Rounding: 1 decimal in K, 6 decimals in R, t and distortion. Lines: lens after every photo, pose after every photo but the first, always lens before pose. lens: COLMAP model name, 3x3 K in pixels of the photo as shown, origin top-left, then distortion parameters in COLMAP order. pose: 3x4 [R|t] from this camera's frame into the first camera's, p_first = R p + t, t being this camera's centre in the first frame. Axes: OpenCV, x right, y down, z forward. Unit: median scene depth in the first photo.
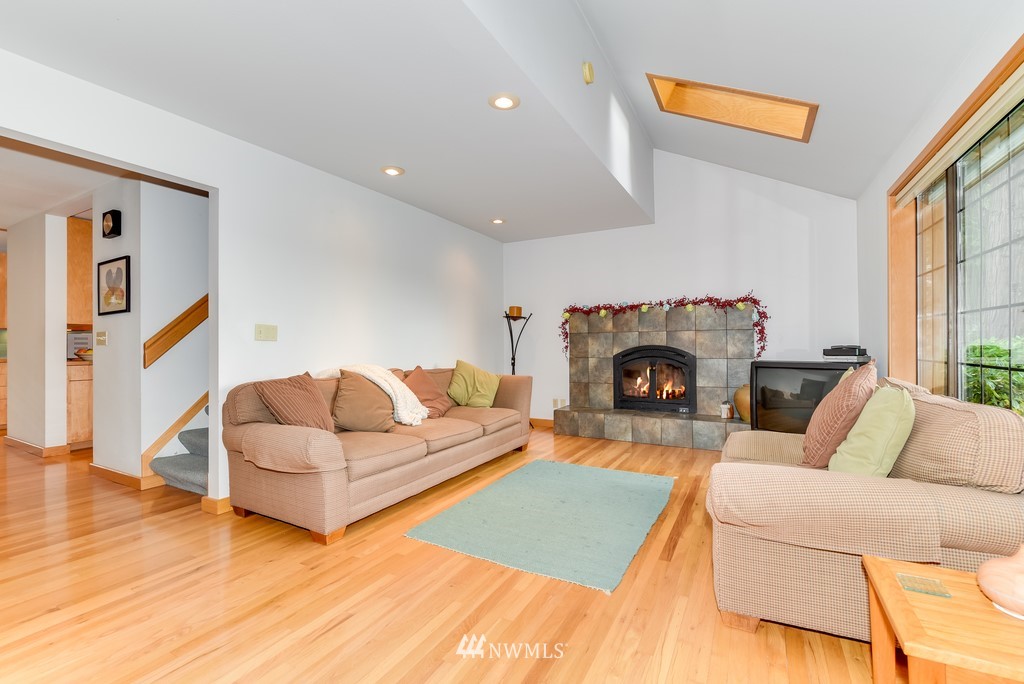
lens RADIAL K [[425.7, 0, 512.9], [0, 425.7, 347.7], [0, 0, 1]] dist [-0.002882, -0.000569]
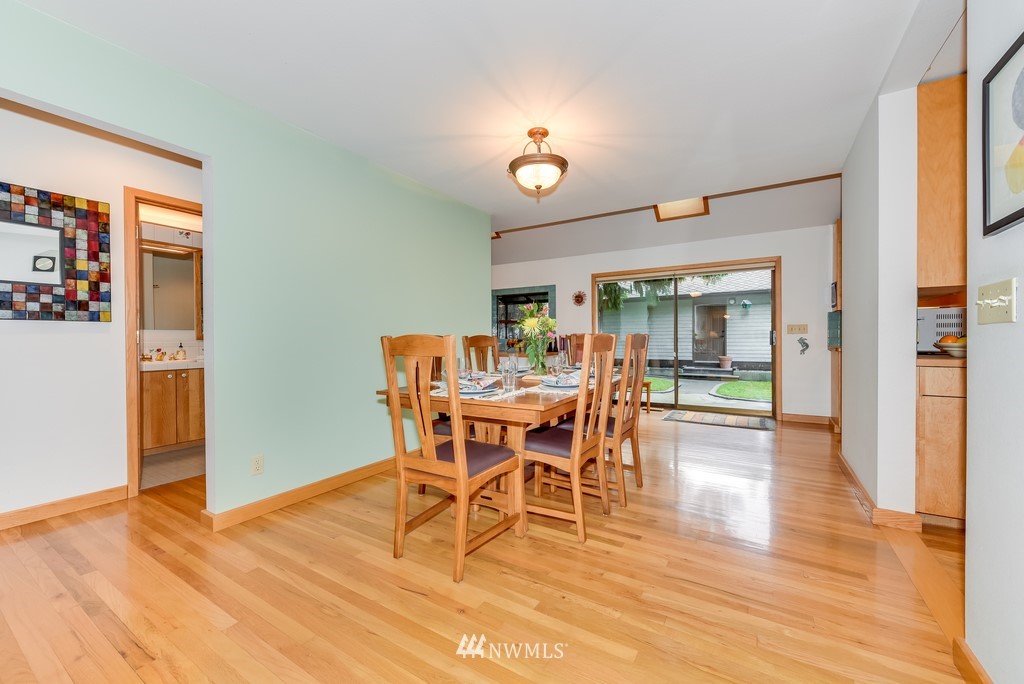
lens RADIAL K [[408.2, 0, 510.5], [0, 408.2, 338.0], [0, 0, 1]] dist [0.002508, 0.000350]
pose [[-0.056013, 0.009212, -0.998388, -0.500130], [0.004304, 0.999950, 0.008985, -0.000229], [0.998421, -0.003793, -0.056050, 0.510415]]
